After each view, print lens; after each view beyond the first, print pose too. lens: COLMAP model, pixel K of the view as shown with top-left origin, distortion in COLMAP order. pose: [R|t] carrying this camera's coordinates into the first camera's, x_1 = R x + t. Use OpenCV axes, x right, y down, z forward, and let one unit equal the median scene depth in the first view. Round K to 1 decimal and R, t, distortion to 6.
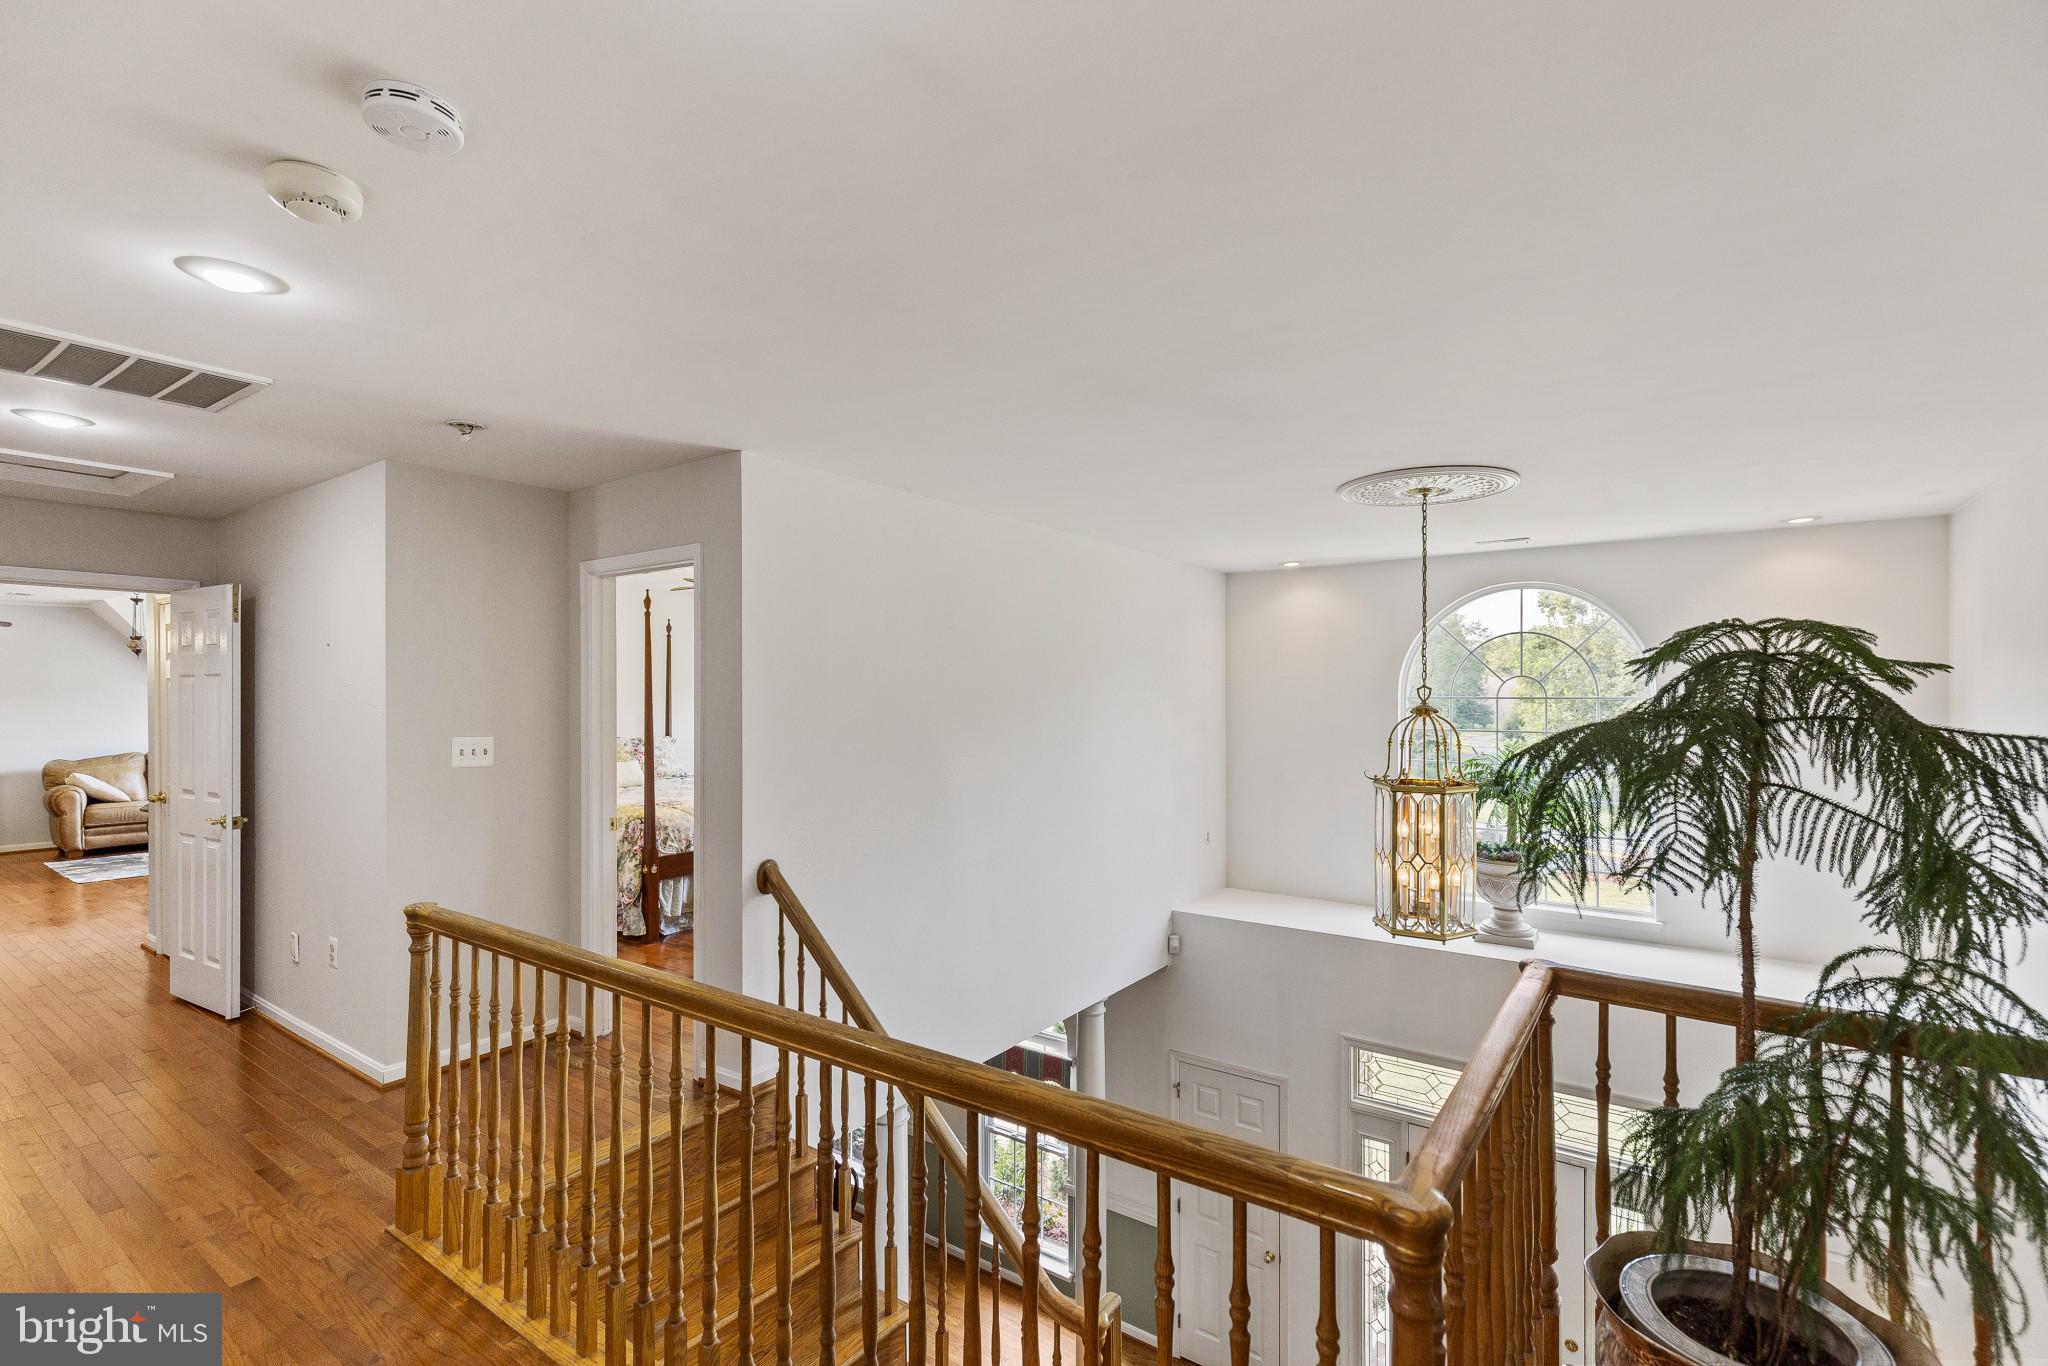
lens RADIAL K [[927.3, 0, 1024.0], [0, 927.3, 683.0], [0, 0, 1]] dist [0.009480, 0.000533]
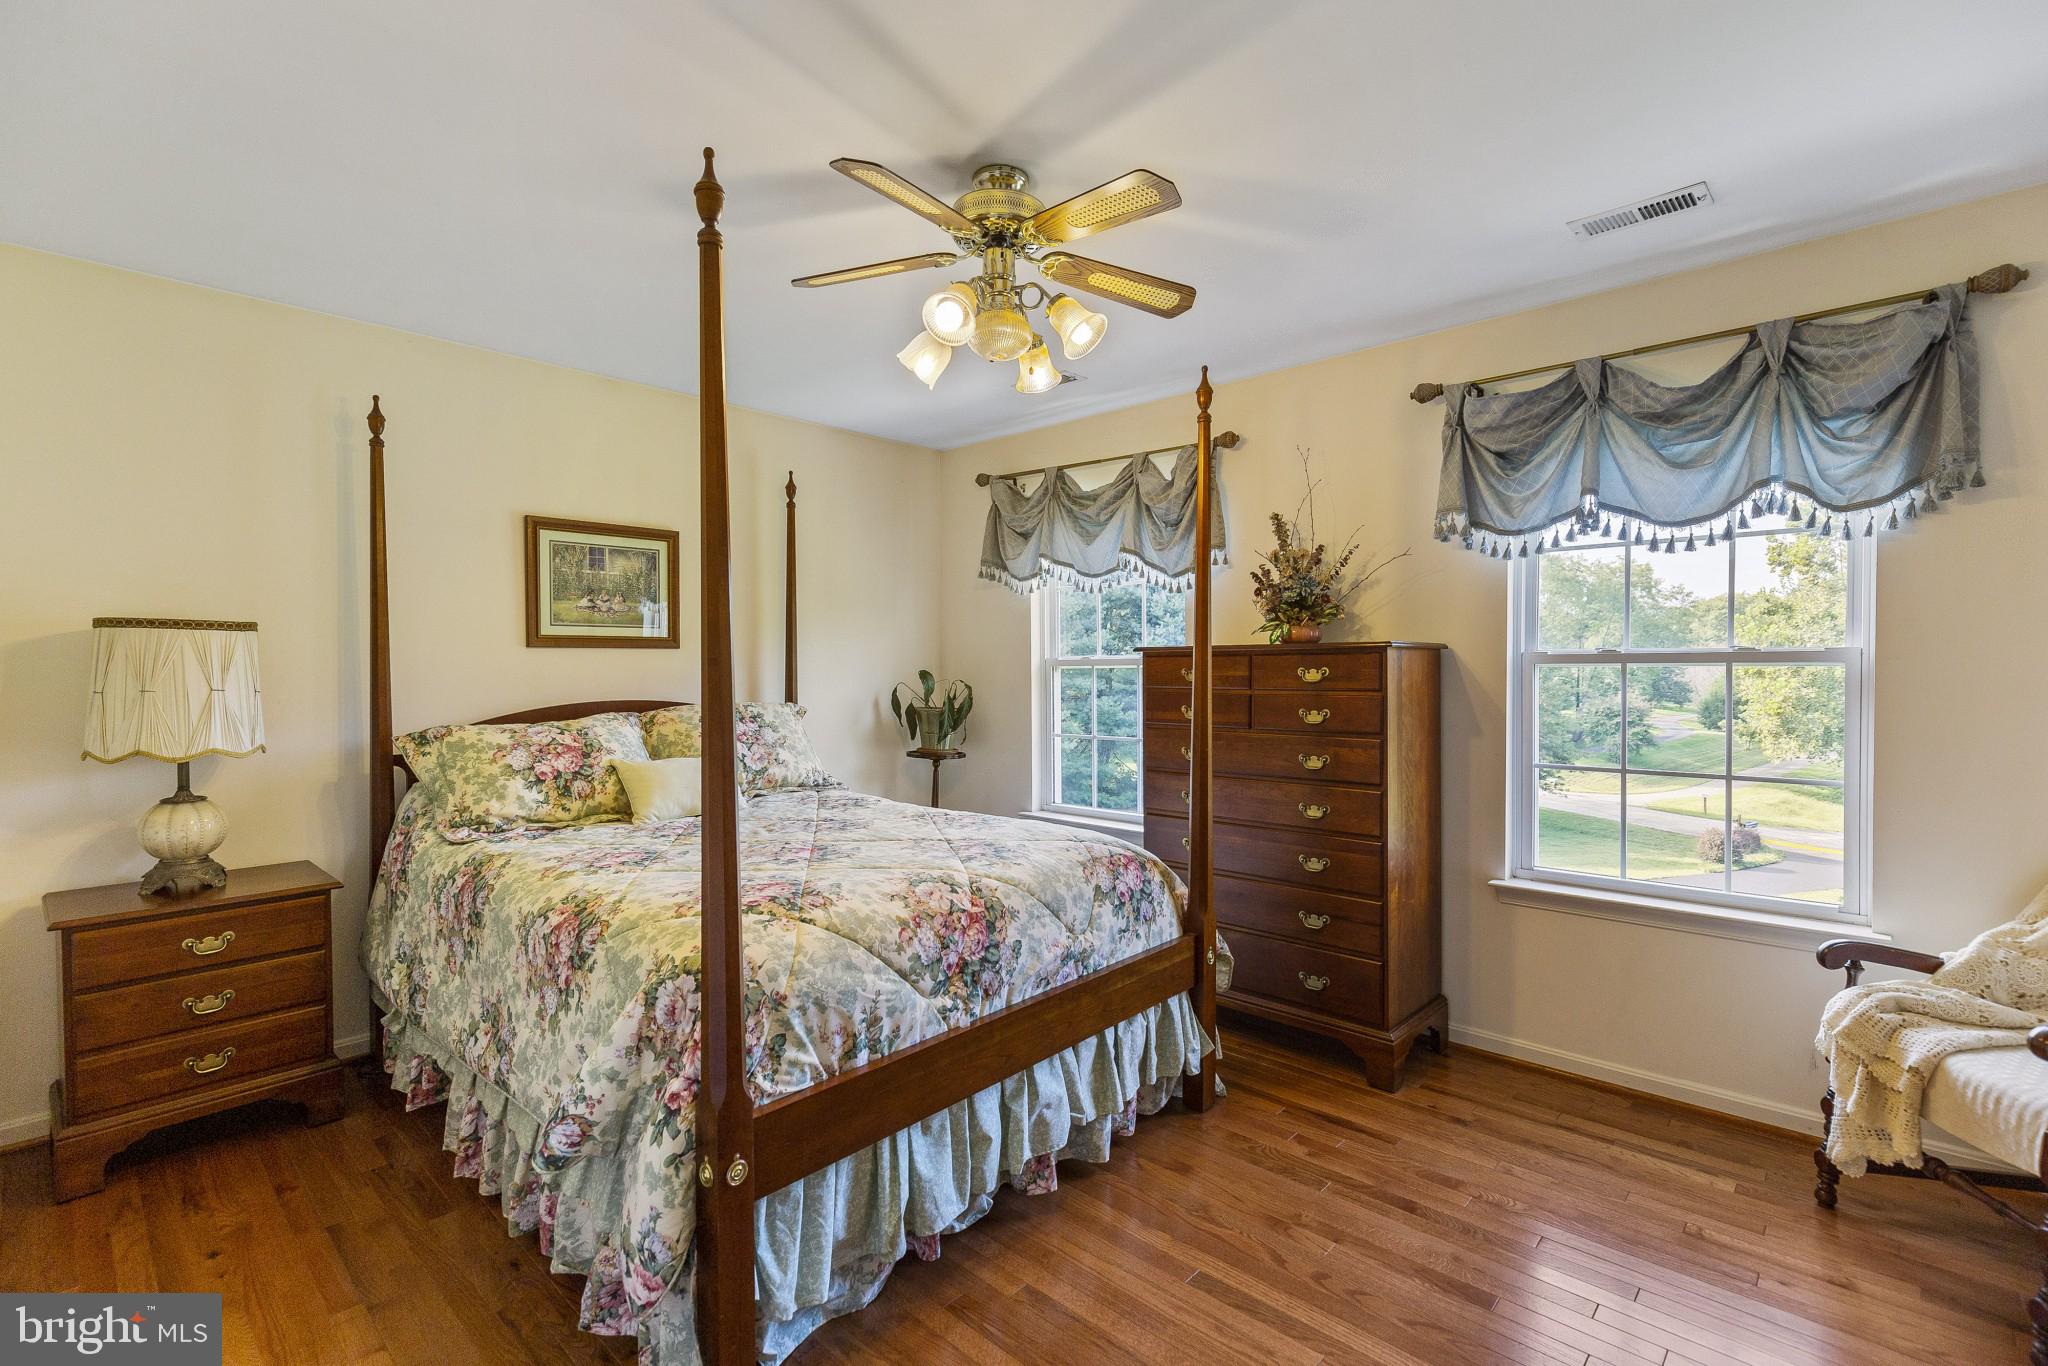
lens RADIAL K [[927.3, 0, 1024.0], [0, 927.3, 683.0], [0, 0, 1]] dist [0.009480, 0.000533]
pose [[0.992180, 0.001413, -0.124809, -0.274283], [0.001757, 0.999679, 0.025287, 0.047666], [0.124804, -0.025308, 0.991859, 0.727043]]
